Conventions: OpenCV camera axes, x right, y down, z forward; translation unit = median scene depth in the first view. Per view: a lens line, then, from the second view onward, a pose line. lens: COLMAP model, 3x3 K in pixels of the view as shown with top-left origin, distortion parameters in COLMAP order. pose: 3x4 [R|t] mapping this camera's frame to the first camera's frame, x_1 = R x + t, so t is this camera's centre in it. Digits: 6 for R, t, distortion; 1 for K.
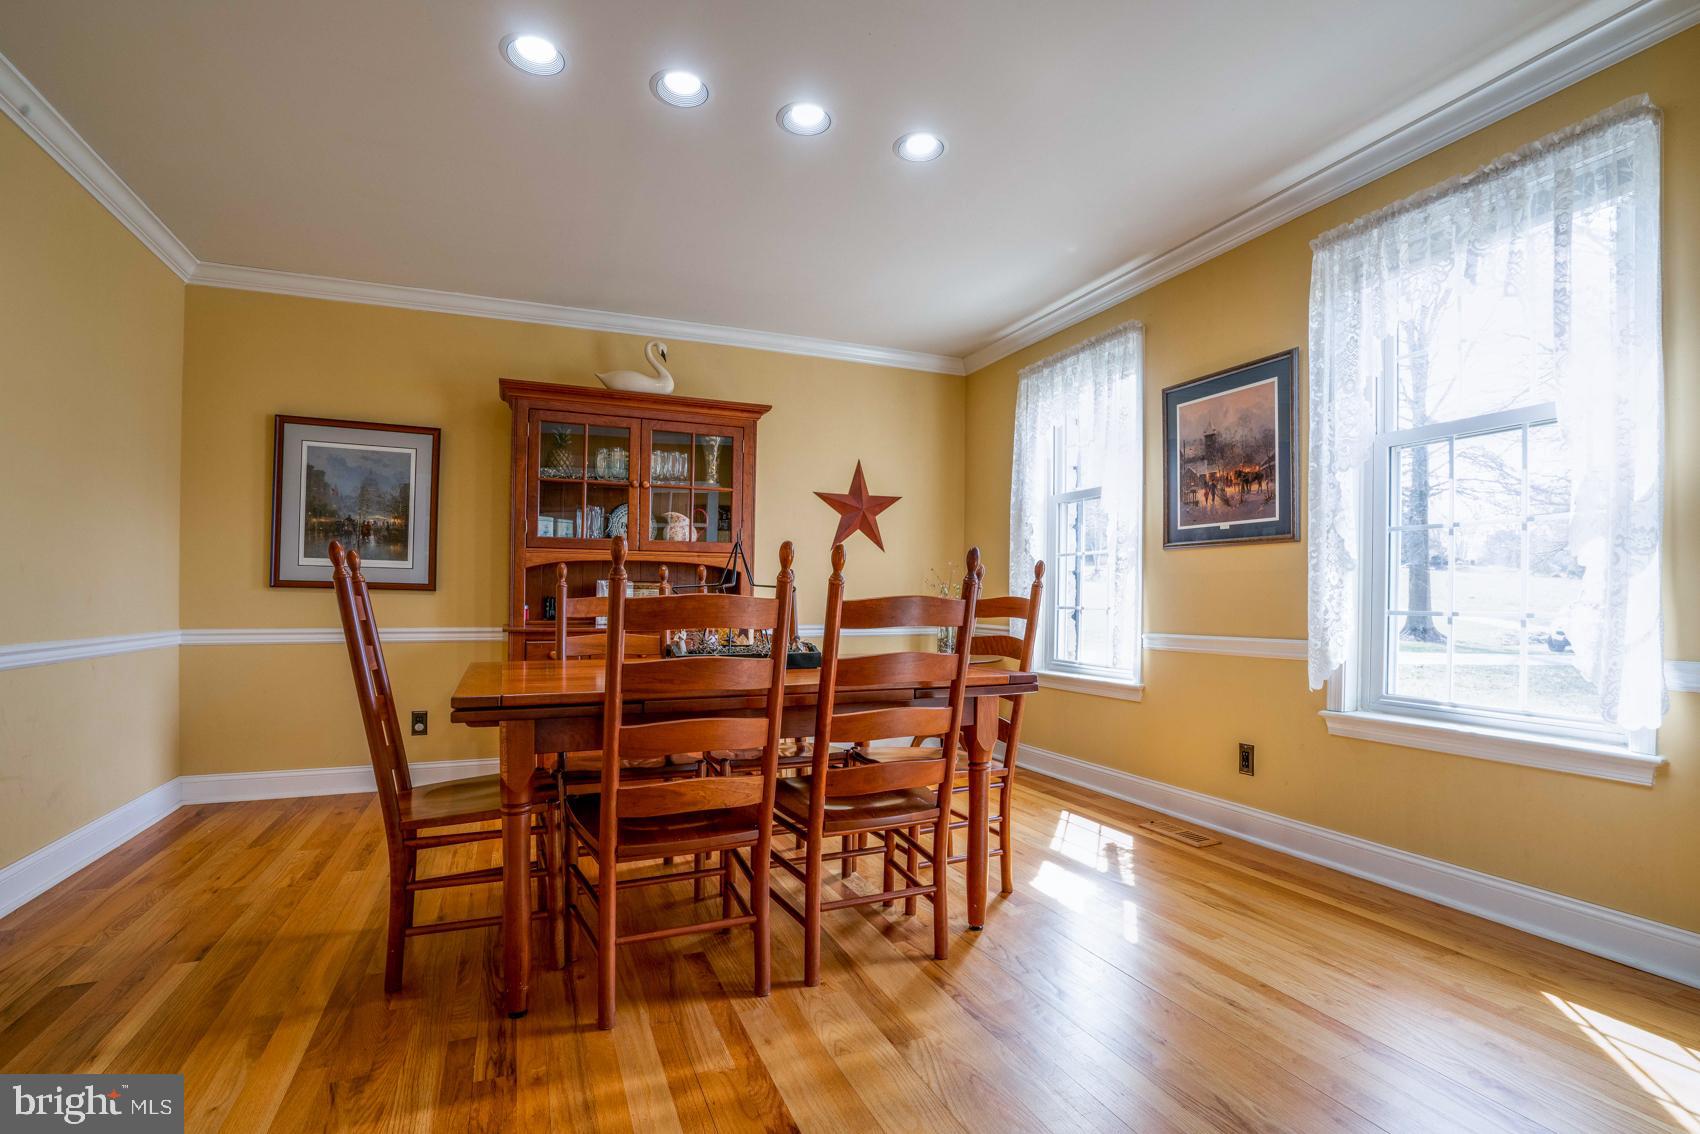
lens RADIAL K [[875.9, 0, 853.6], [0, 875.9, 603.0], [0, 0, 1]] dist [-0.005577, 0.000985]
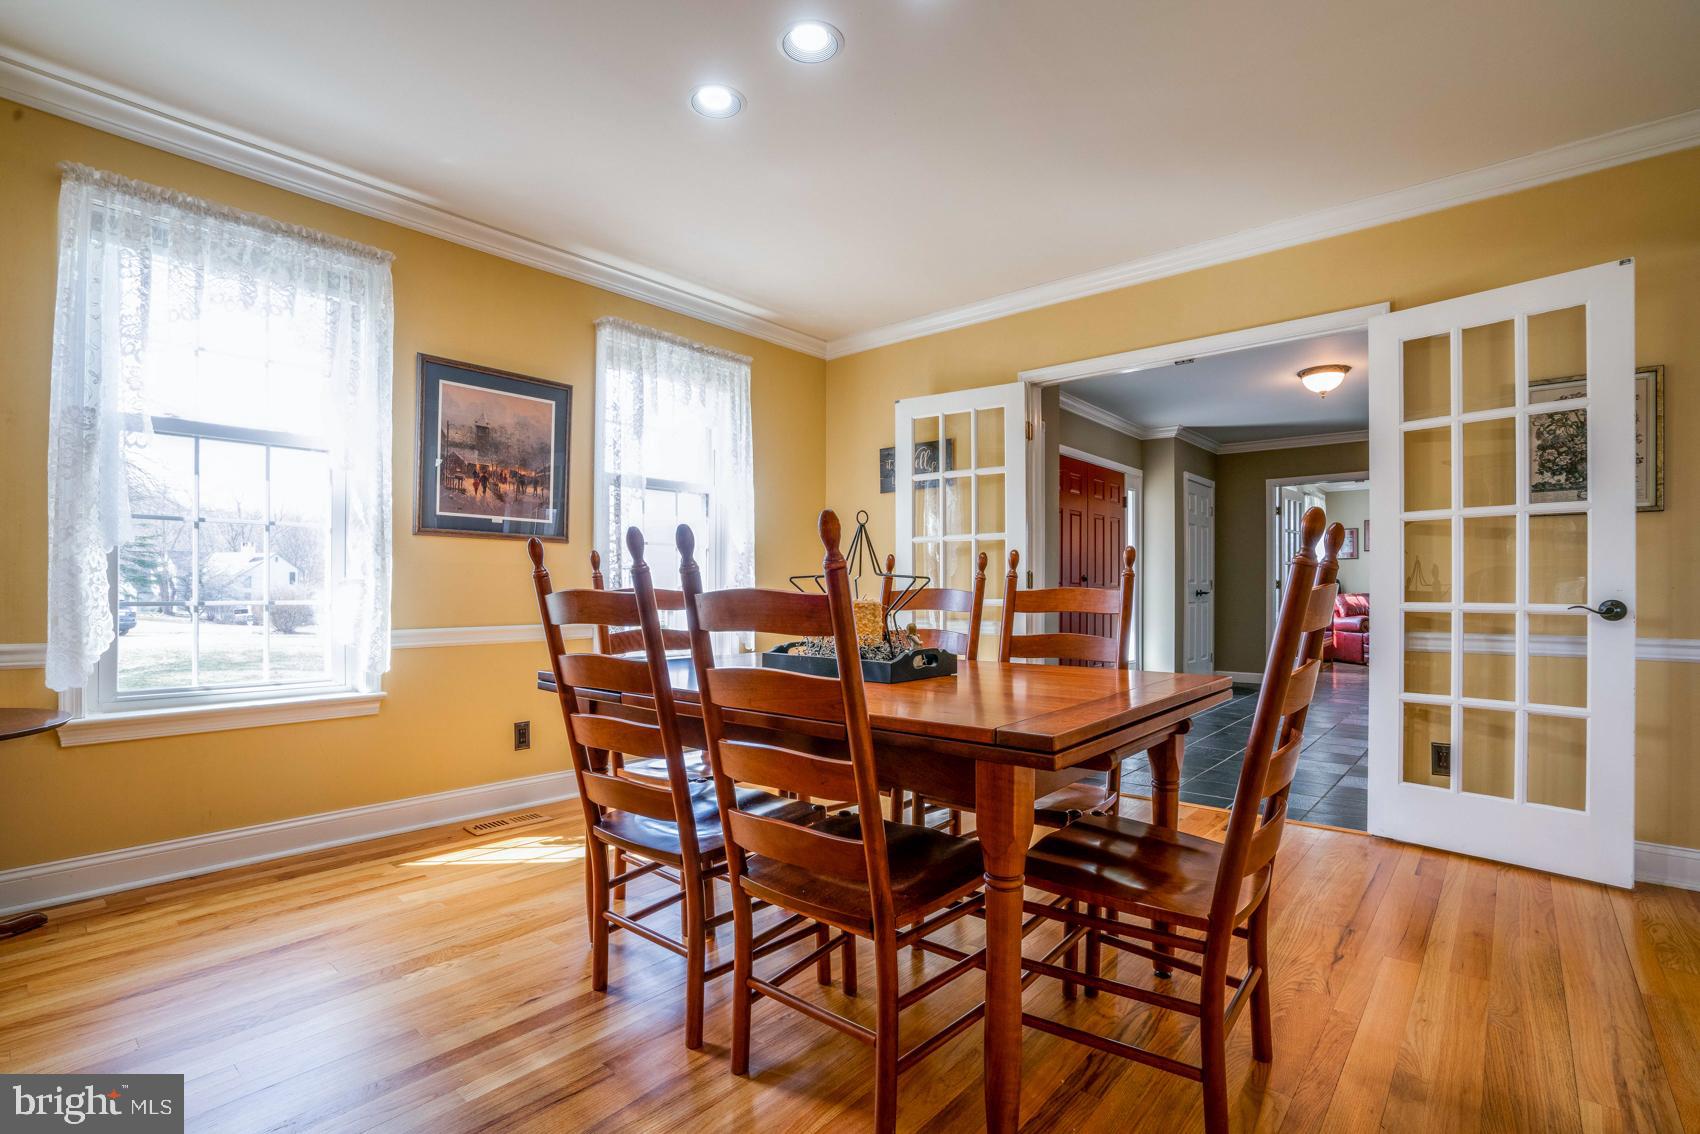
lens RADIAL K [[875.9, 0, 853.6], [0, 875.9, 603.0], [0, 0, 1]] dist [-0.005577, 0.000985]
pose [[-0.495621, -0.017167, 0.868369, -0.676830], [0.000495, 0.999799, 0.020048, -0.009762], [-0.868539, 0.010366, -0.495513, 1.126267]]
